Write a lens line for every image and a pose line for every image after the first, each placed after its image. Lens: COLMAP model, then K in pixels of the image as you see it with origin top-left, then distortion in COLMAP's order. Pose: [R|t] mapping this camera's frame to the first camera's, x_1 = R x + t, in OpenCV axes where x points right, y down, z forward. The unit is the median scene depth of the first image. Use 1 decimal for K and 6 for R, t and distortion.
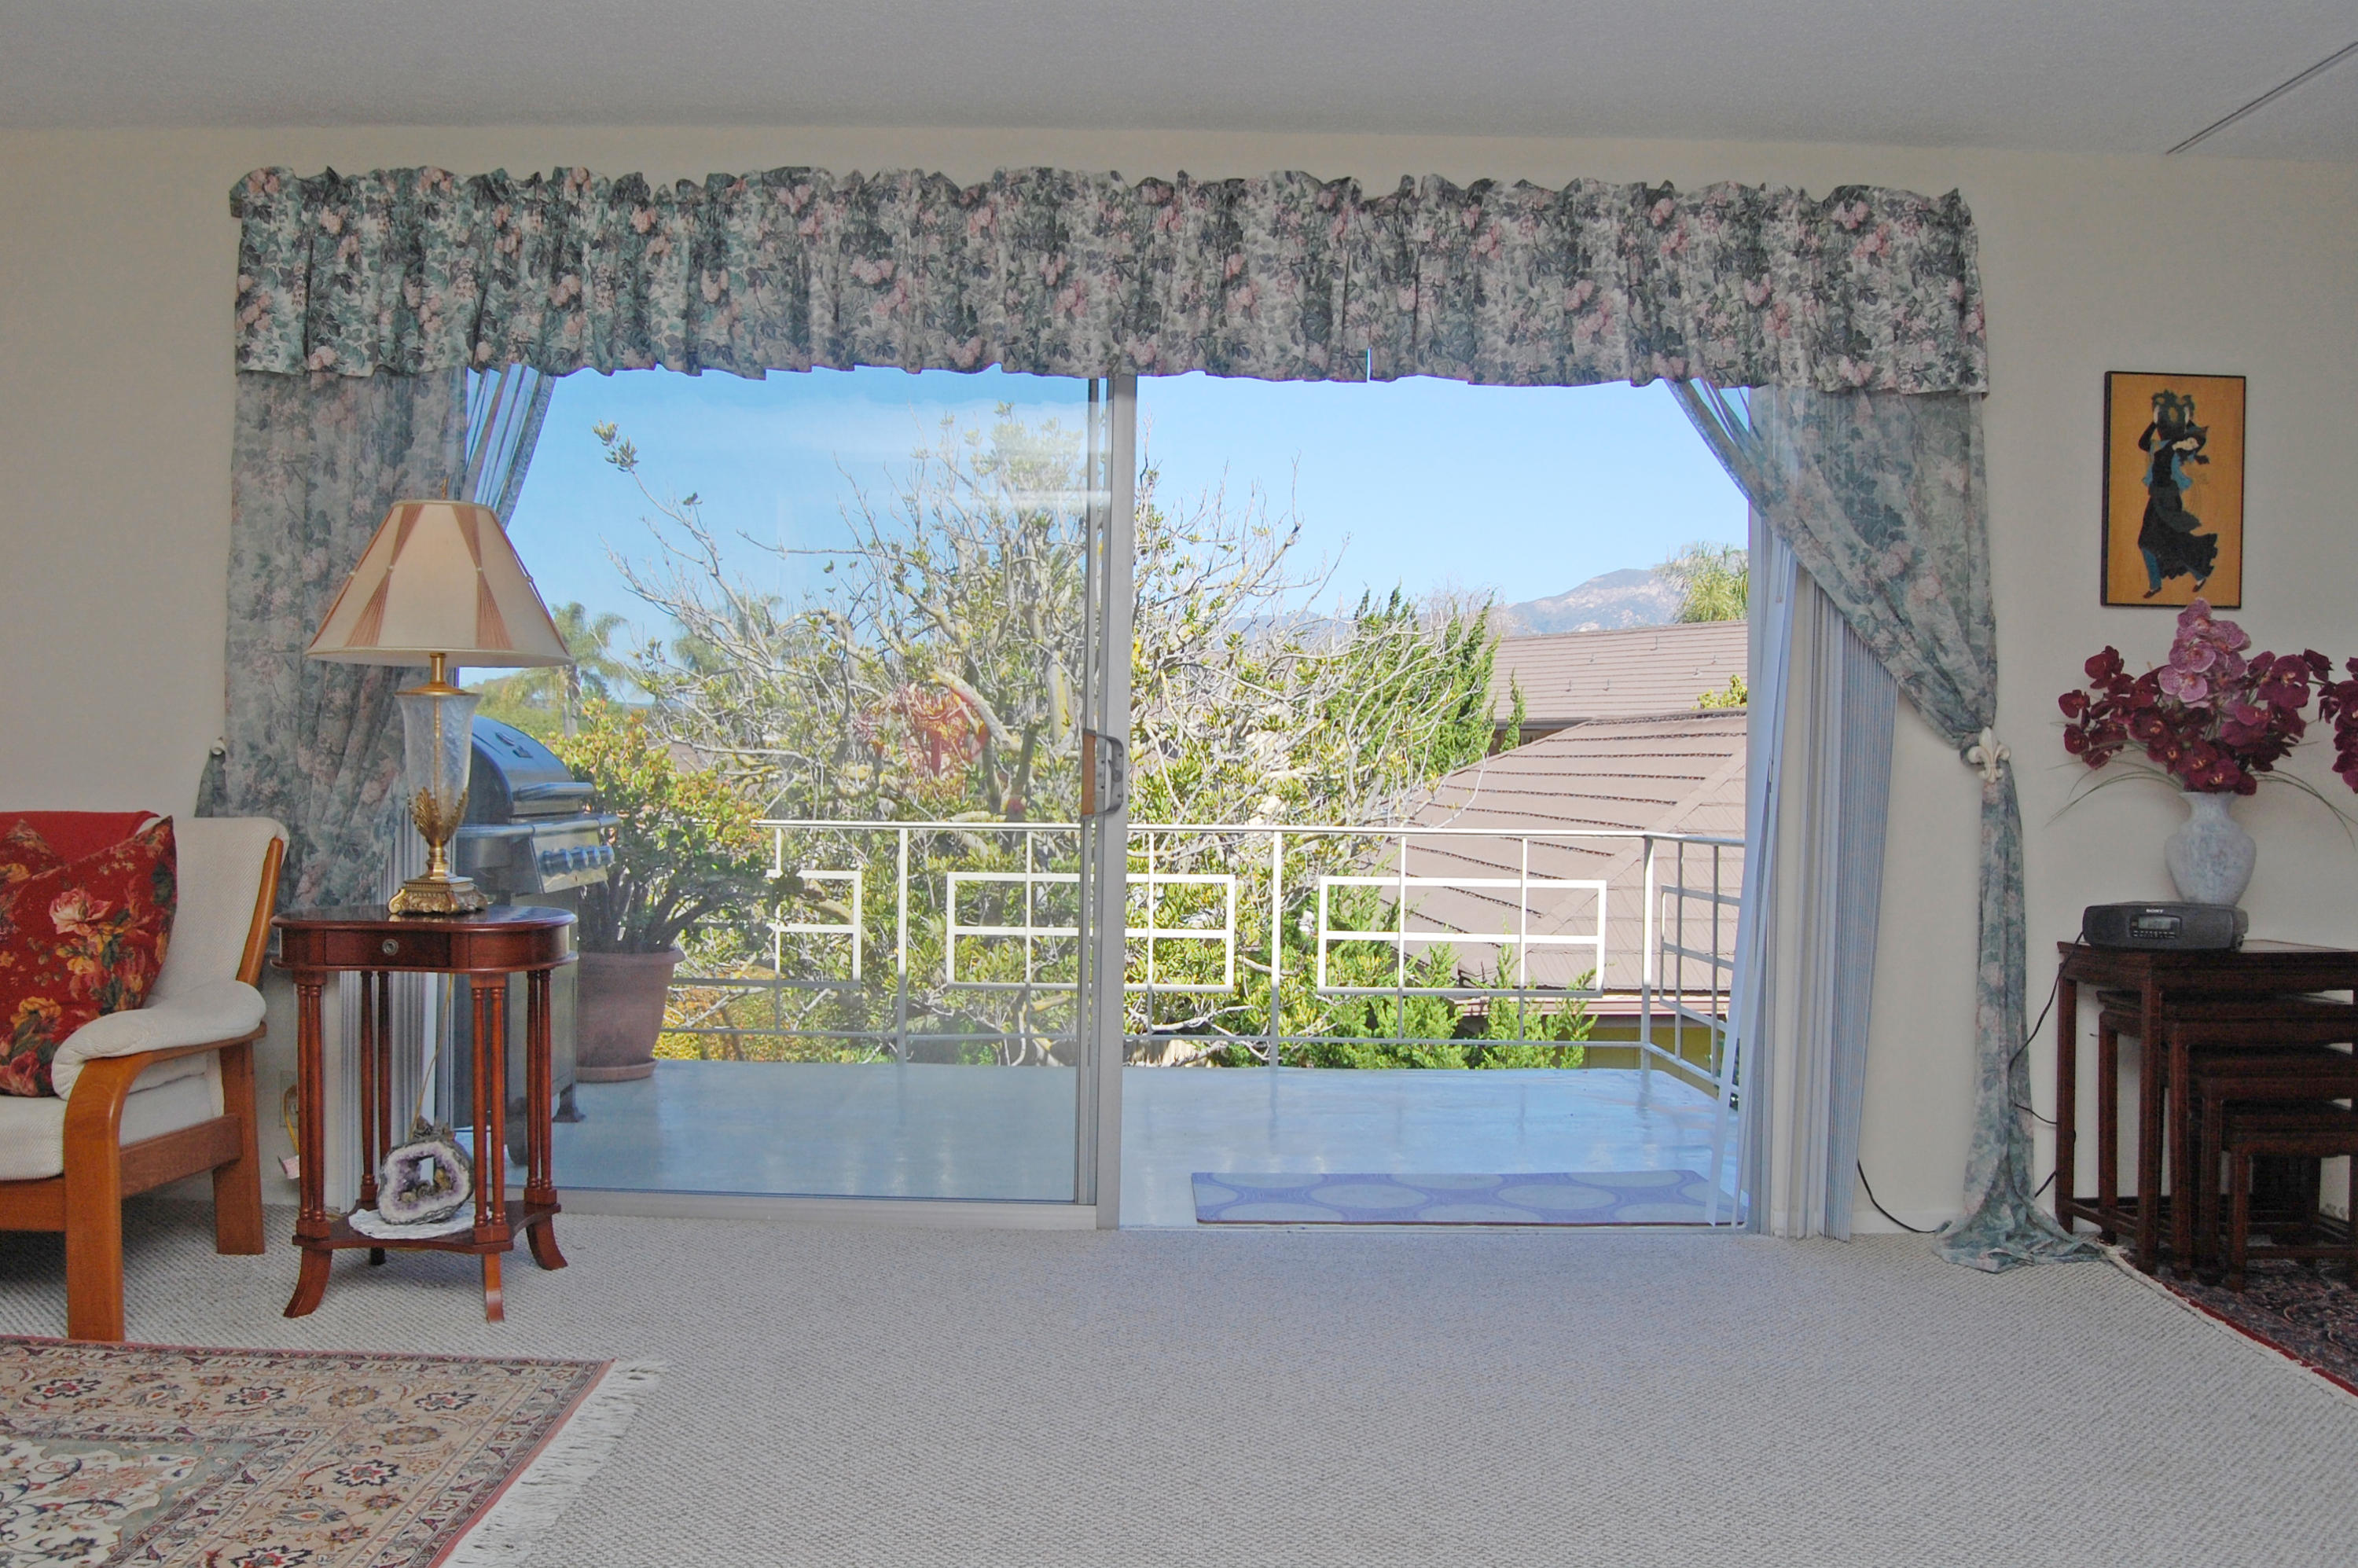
lens RADIAL K [[2106.5, 0, 1179.4], [0, 2106.5, 782.2], [0, 0, 1]] dist [-0.012848, 0.001401]
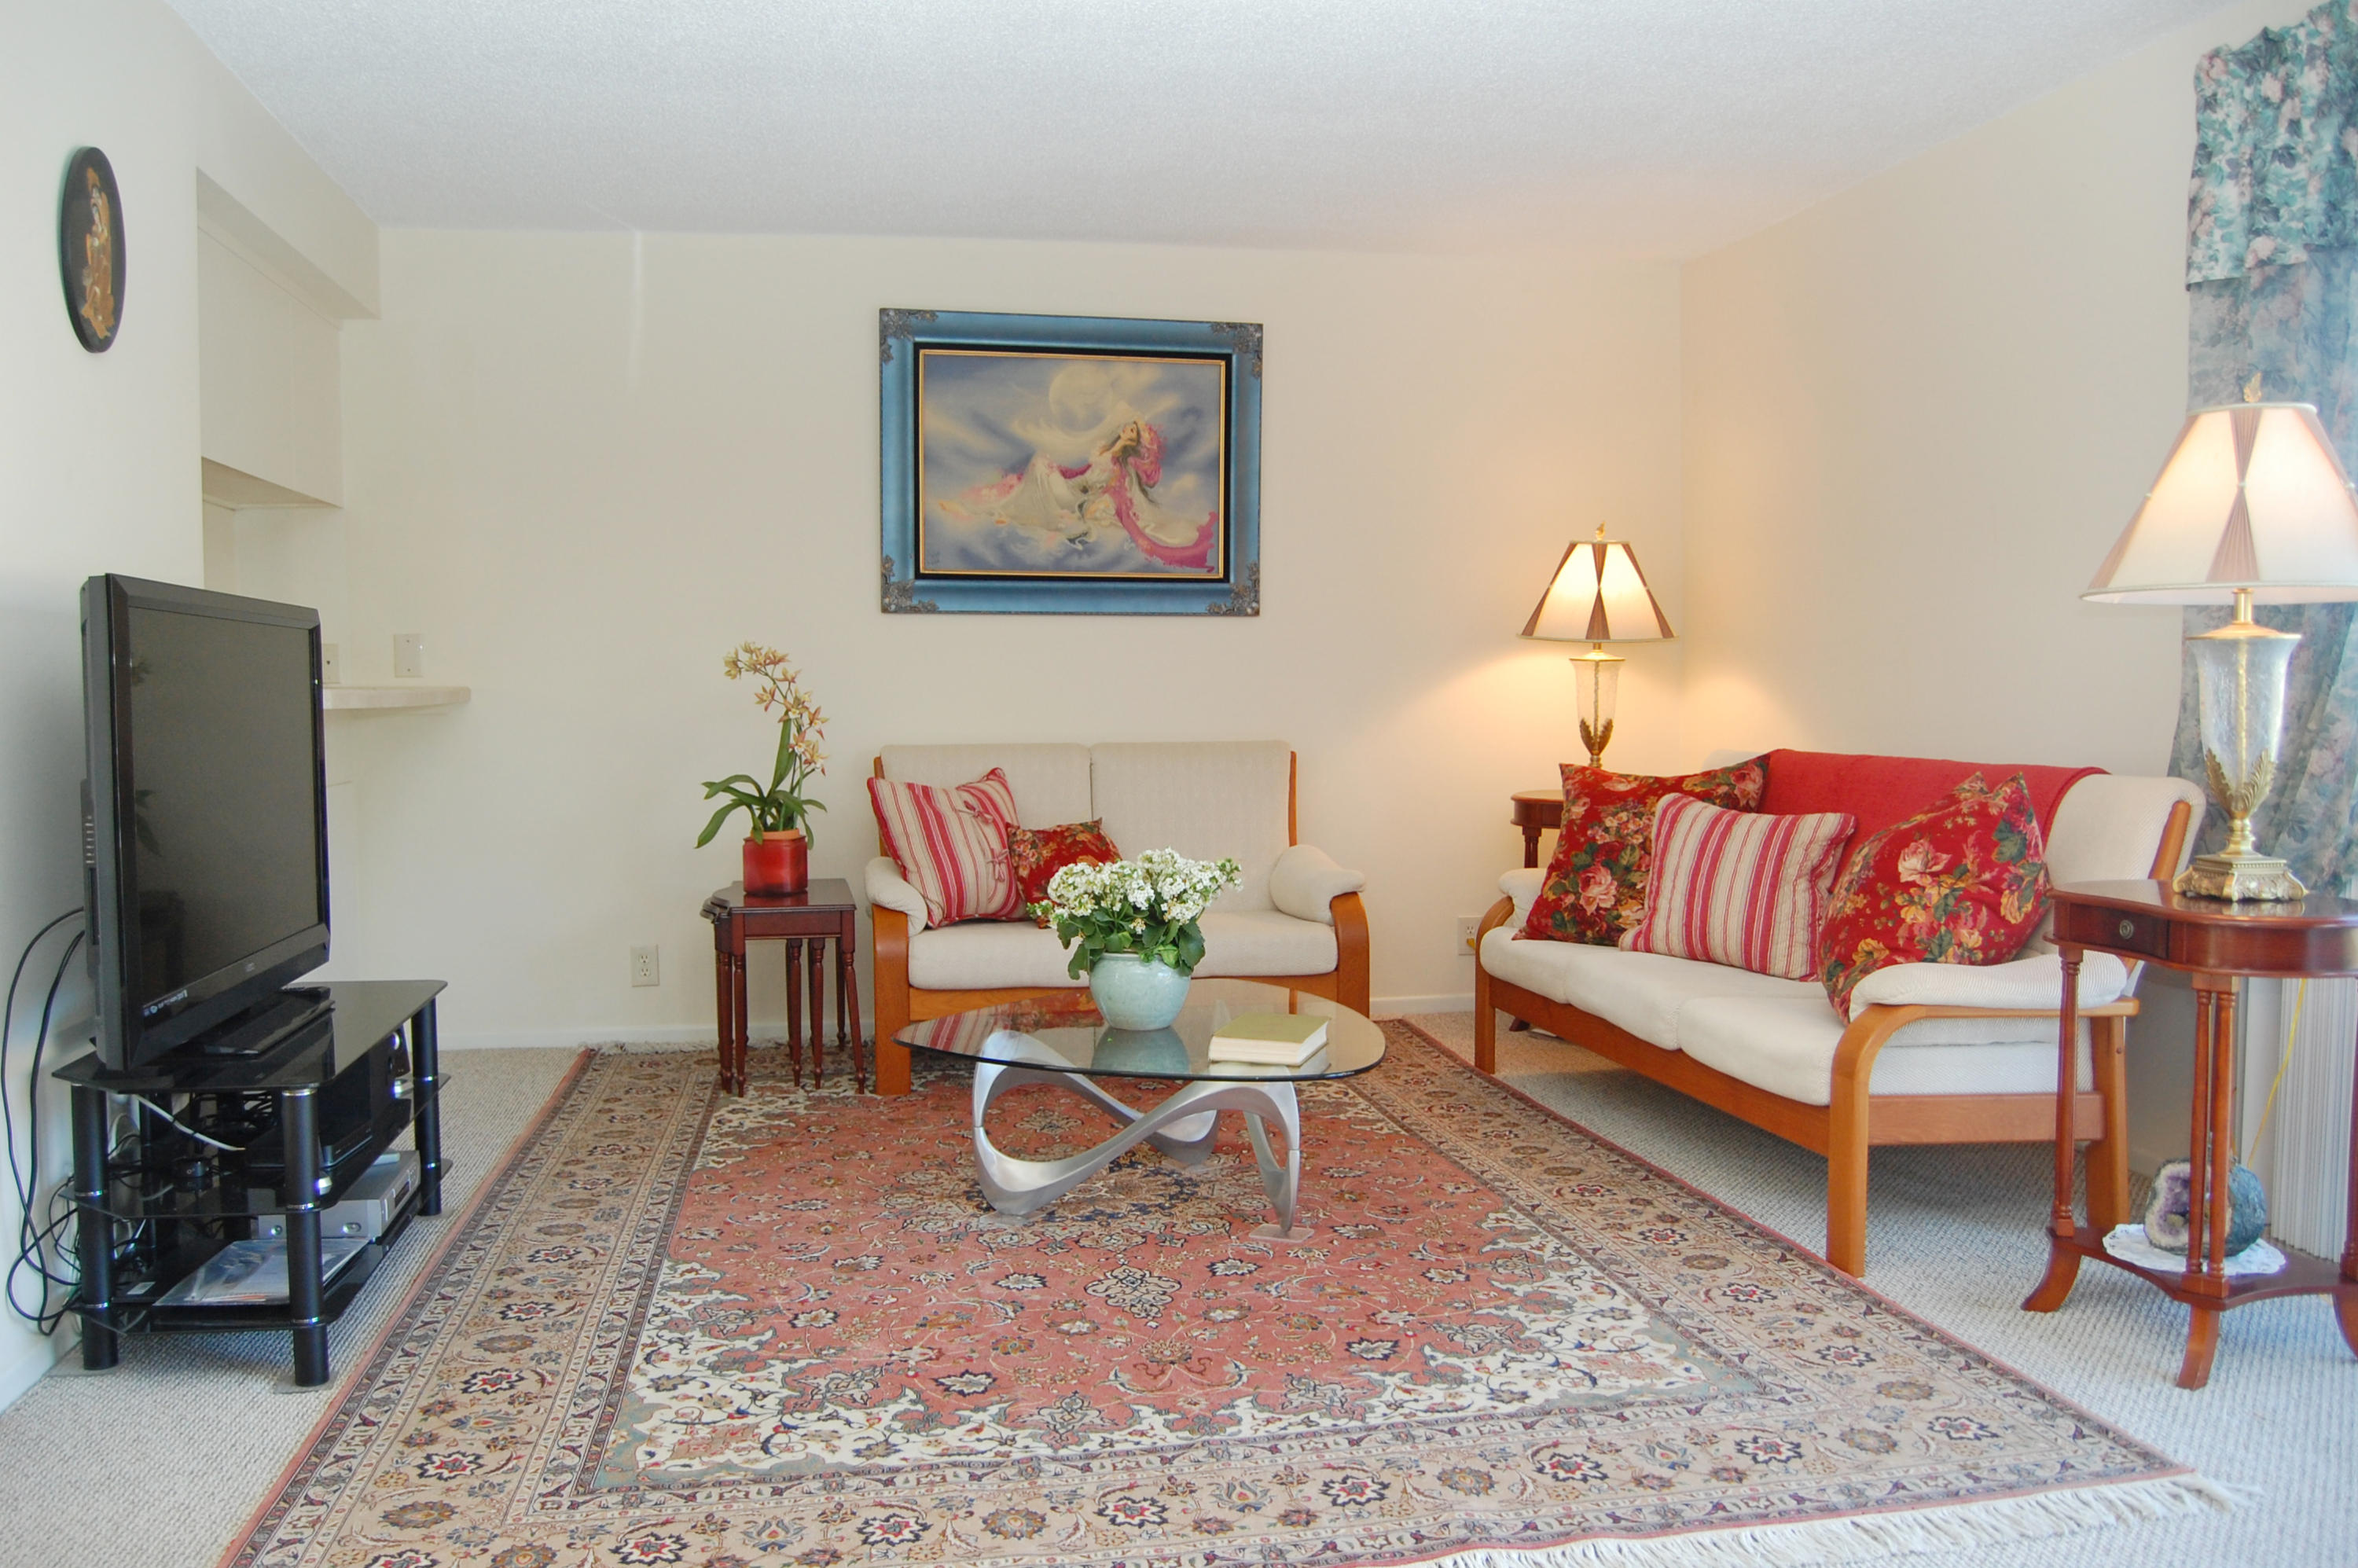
lens RADIAL K [[2106.5, 0, 1181.3], [0, 2106.5, 791.4], [0, 0, 1]] dist [-0.012848, 0.001401]
pose [[0.129430, 0.036209, -0.990927, 0.402536], [-0.014566, 0.999295, 0.034612, -0.003036], [0.991482, 0.009954, 0.129866, 0.454225]]
